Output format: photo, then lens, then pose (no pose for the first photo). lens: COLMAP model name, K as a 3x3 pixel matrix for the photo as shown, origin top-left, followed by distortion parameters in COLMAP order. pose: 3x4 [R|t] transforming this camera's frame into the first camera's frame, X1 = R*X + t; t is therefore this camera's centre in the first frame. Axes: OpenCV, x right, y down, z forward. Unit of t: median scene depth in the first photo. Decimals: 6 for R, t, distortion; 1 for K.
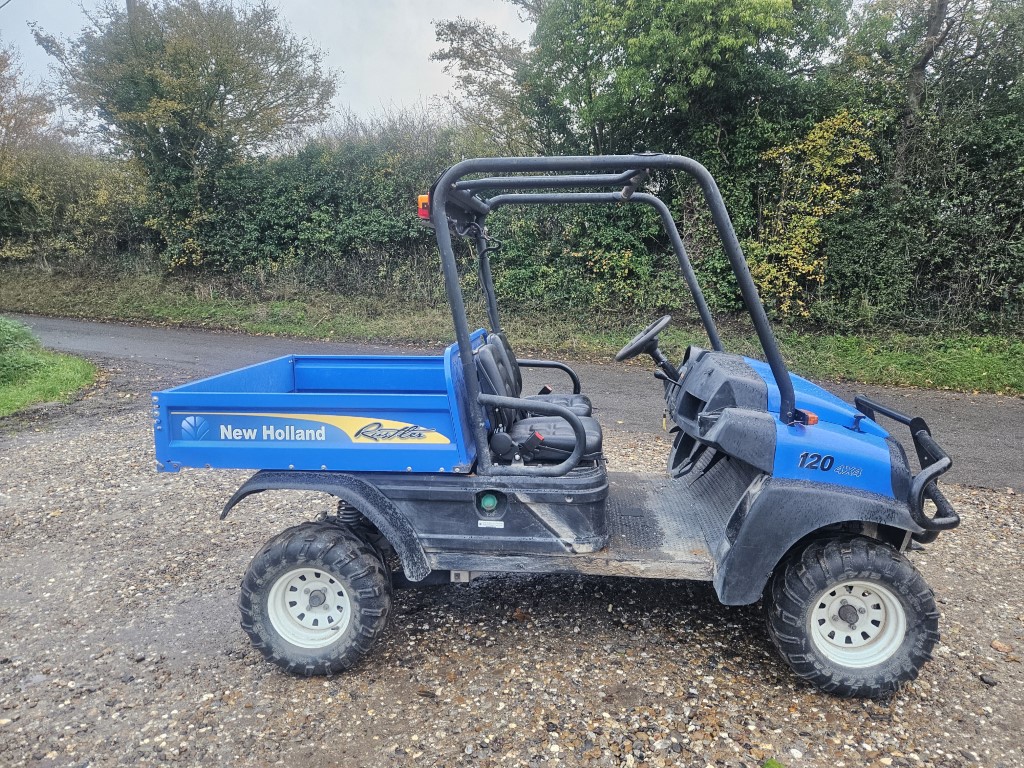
lens RADIAL K [[686.3, 0, 515.2], [0, 686.3, 384.8], [0, 0, 1]] dist [0.067035, -0.057961]
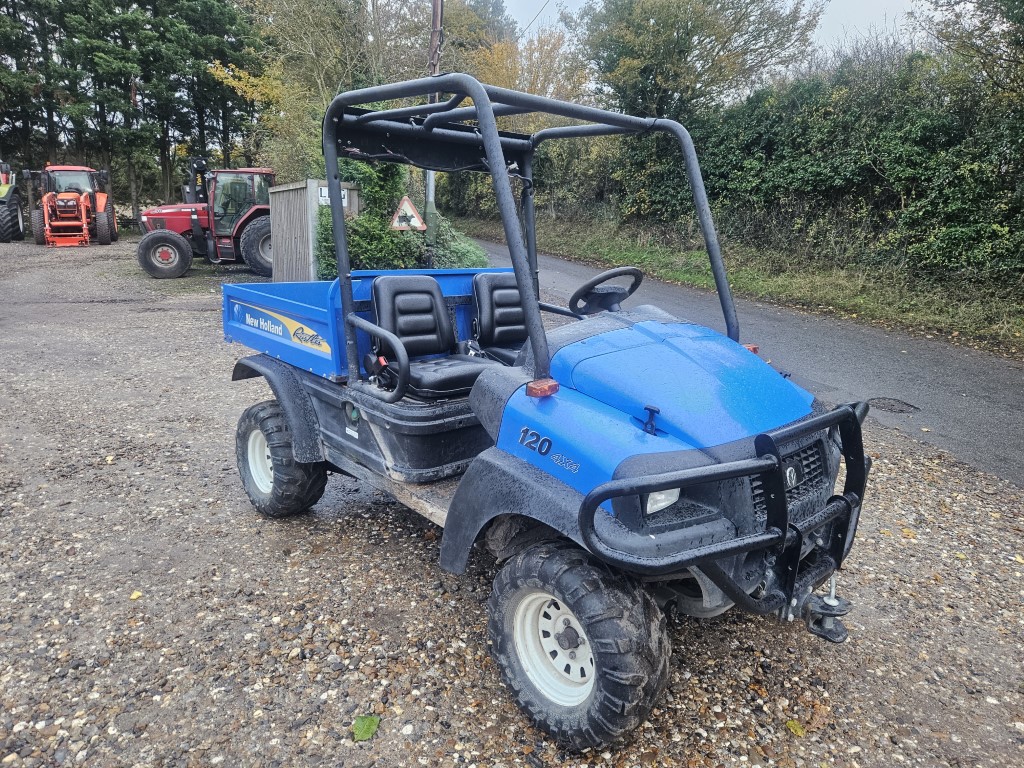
lens RADIAL K [[686.3, 0, 515.2], [0, 686.3, 384.8], [0, 0, 1]] dist [0.067035, -0.057961]
pose [[0.736751, 0.193197, -0.647976, 0.174050], [-0.151994, 0.981106, 0.119704, -0.009587], [0.658860, 0.010297, 0.752195, 0.066922]]
